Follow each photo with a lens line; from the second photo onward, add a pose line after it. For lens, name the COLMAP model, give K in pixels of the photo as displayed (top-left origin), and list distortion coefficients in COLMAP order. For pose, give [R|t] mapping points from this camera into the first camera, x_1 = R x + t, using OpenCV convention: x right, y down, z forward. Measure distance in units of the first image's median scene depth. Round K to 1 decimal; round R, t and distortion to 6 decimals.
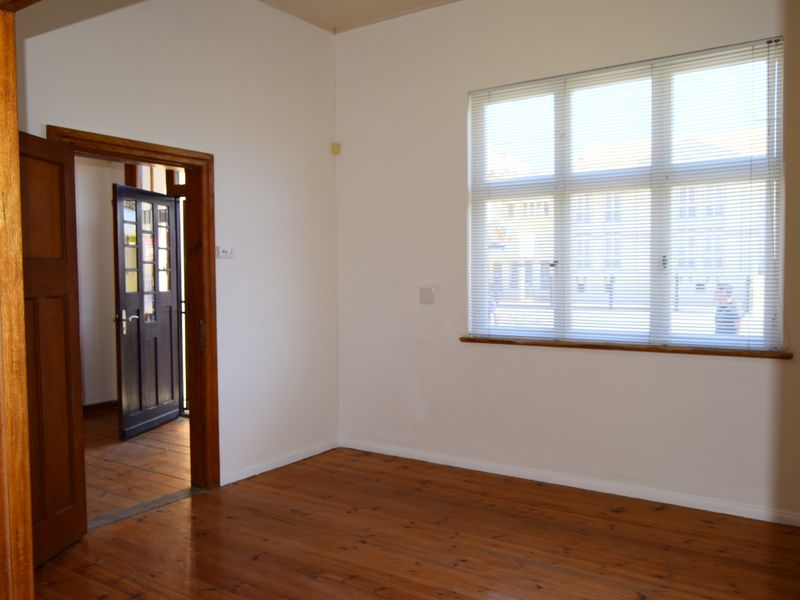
lens RADIAL K [[686.1, 0, 400.0], [0, 686.1, 300.0], [0, 0, 1]] dist [-0.003606, -0.003463]
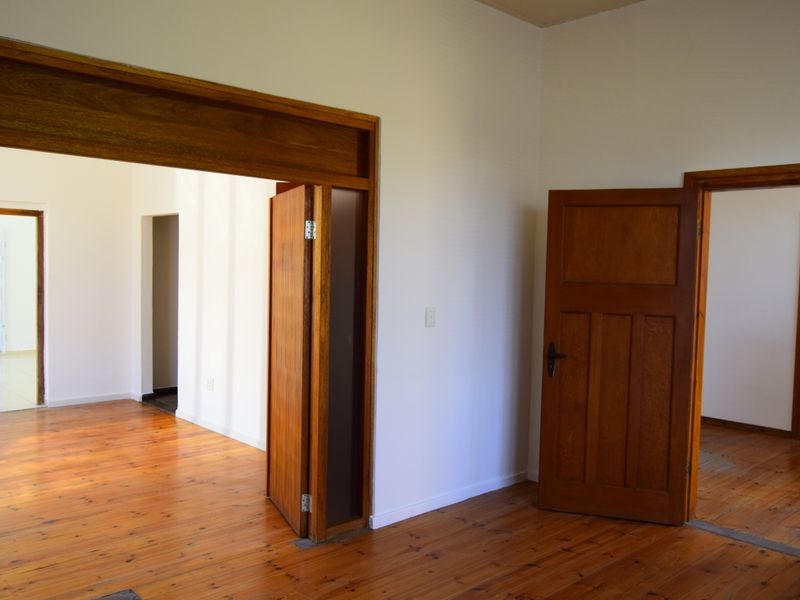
lens RADIAL K [[686.1, 0, 400.0], [0, 686.1, 300.0], [0, 0, 1]] dist [-0.003606, -0.003463]
pose [[-0.223546, 0.051226, -0.973346, 0.767370], [-0.053657, 0.996457, 0.064766, -0.086118], [0.973215, 0.066705, -0.220006, 0.793887]]
